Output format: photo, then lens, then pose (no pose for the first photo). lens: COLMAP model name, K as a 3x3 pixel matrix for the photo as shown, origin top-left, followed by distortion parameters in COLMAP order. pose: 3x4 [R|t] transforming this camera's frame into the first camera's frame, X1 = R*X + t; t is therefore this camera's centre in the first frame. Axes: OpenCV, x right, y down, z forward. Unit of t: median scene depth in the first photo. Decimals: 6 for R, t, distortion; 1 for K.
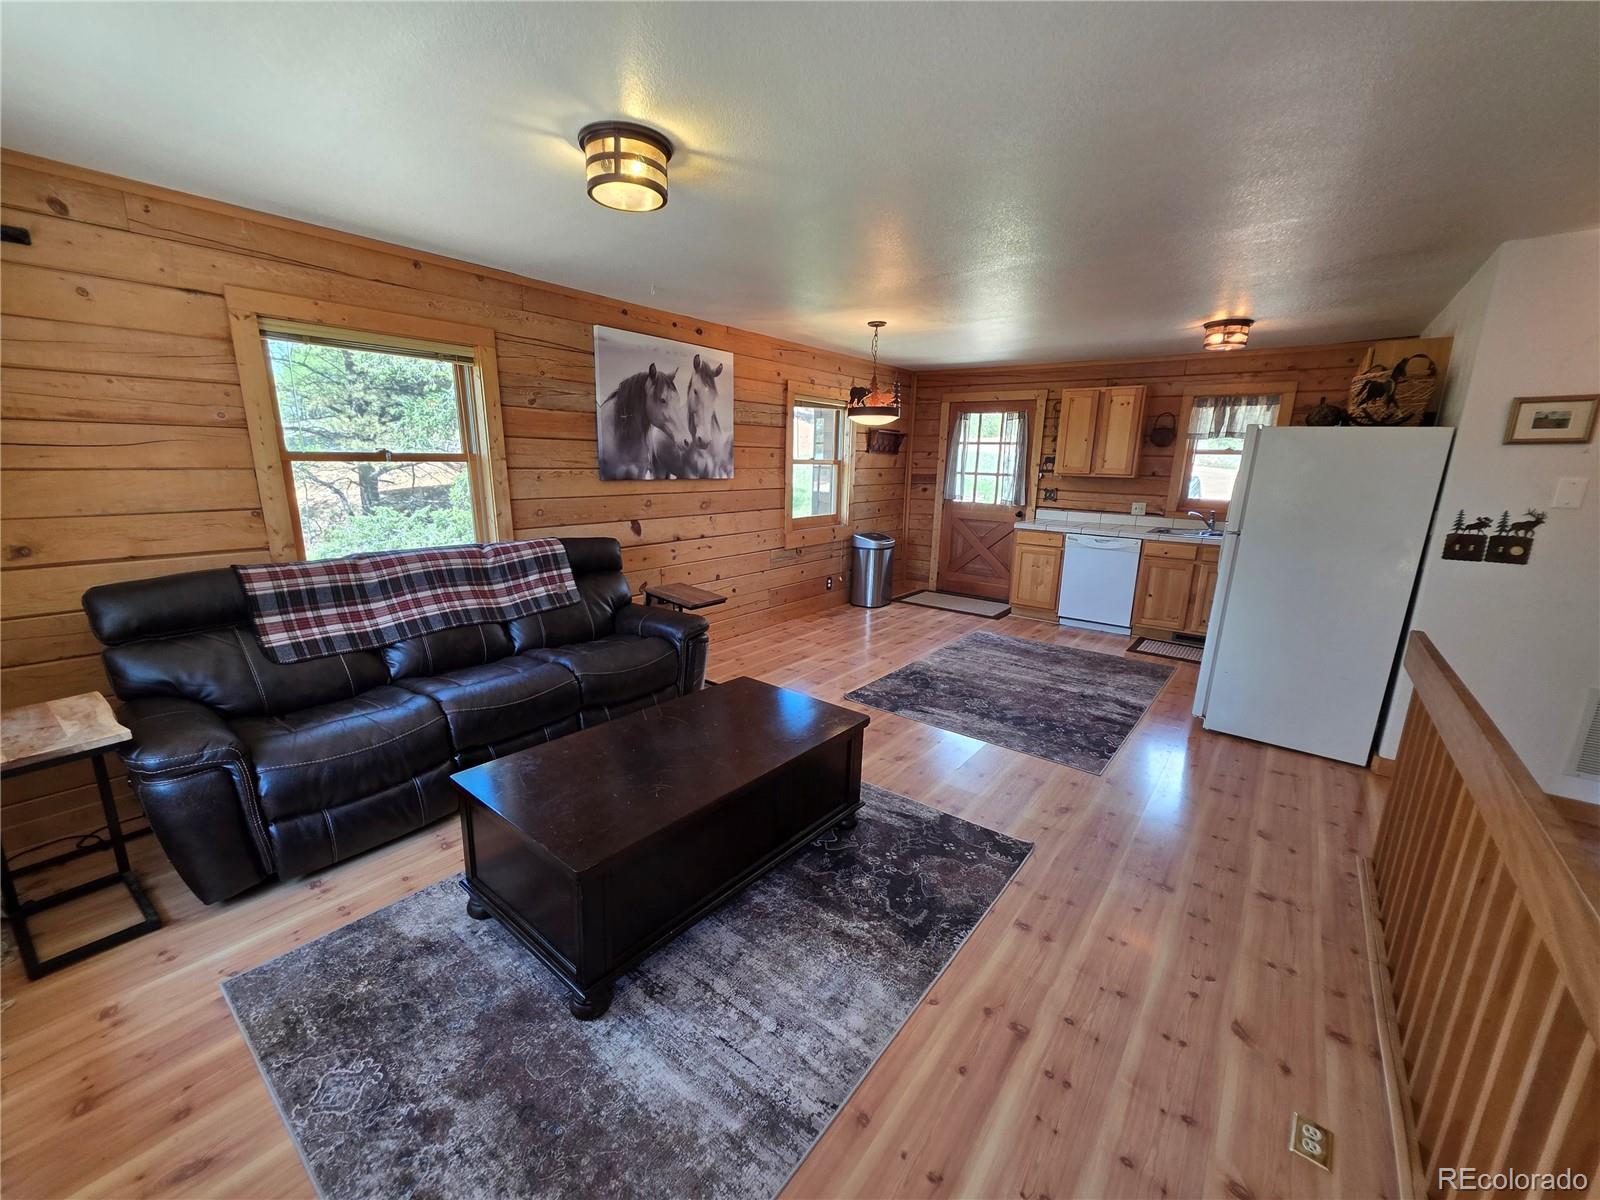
lens RADIAL K [[638.6, 0, 794.0], [0, 638.6, 604.4], [0, 0, 1]] dist [0.000575, 0.000567]
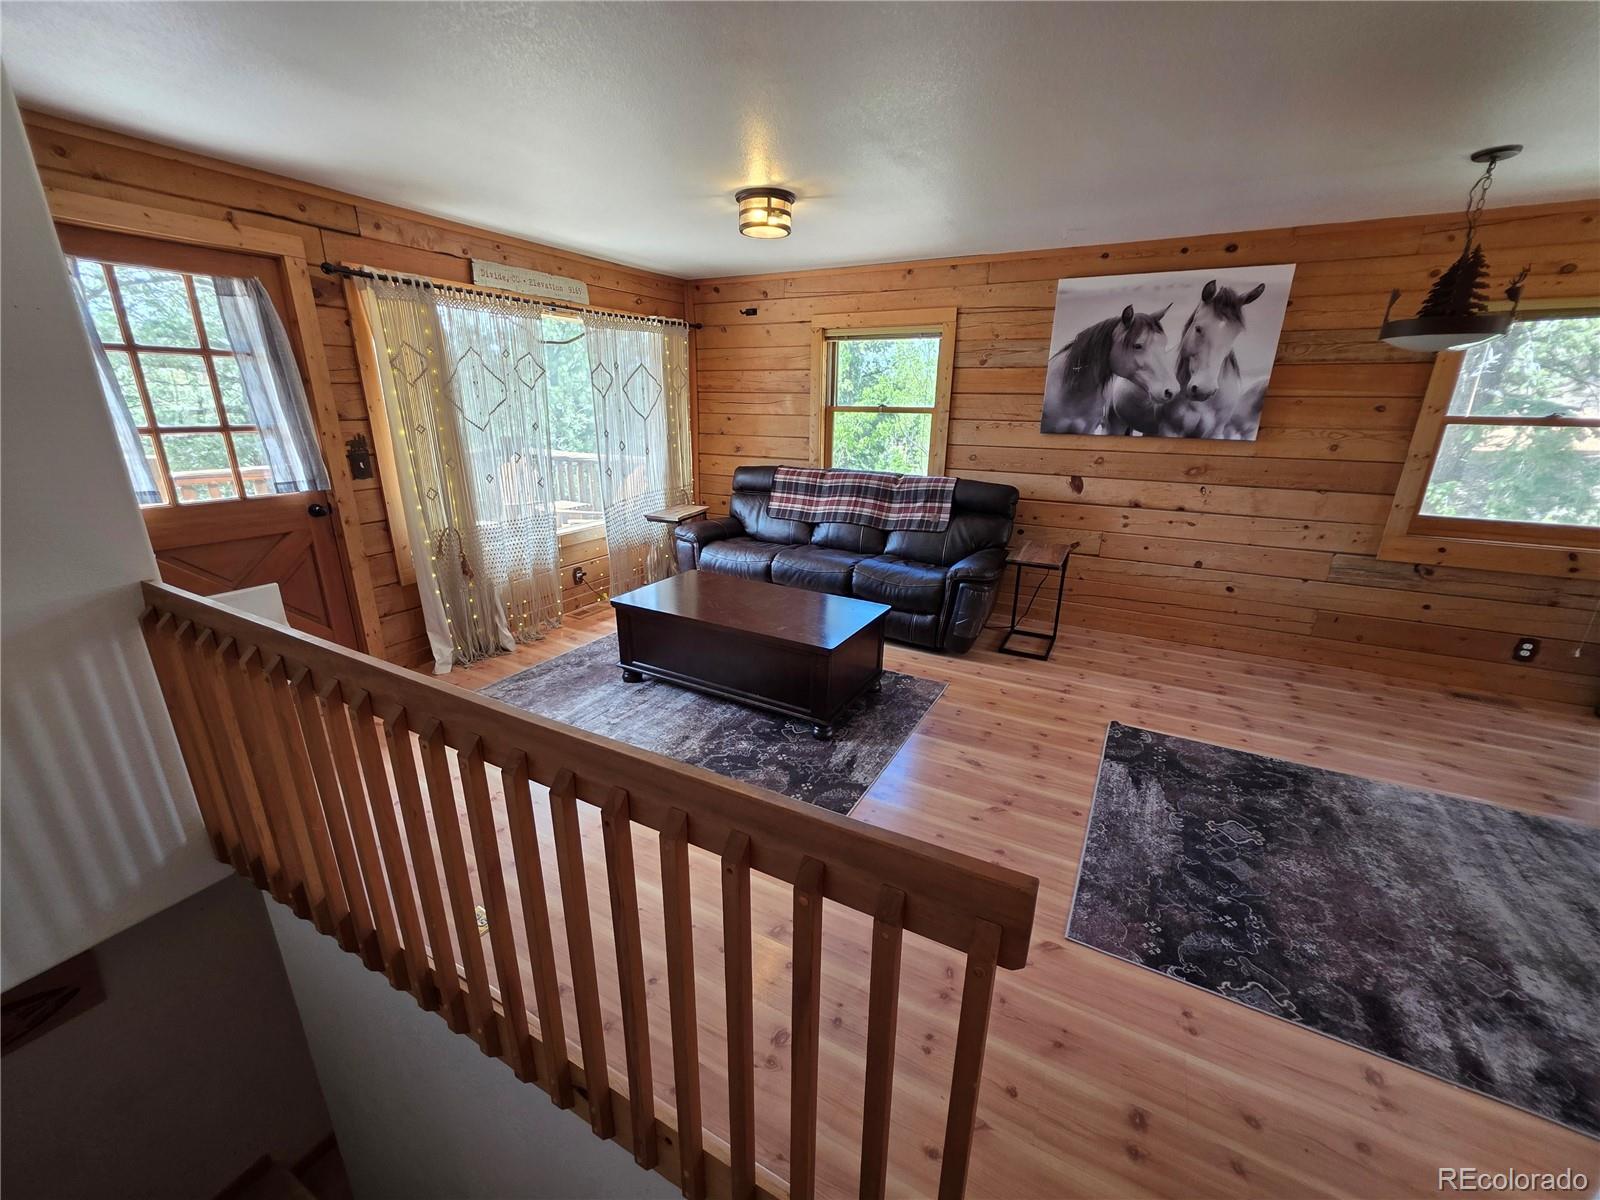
lens RADIAL K [[638.6, 0, 797.0], [0, 638.6, 608.8], [0, 0, 1]] dist [0.000575, 0.000567]
pose [[0.169437, 0.291168, -0.941548, 0.695644], [-0.229075, 0.940831, 0.249723, -0.092248], [0.958549, 0.173373, 0.226111, 0.426532]]
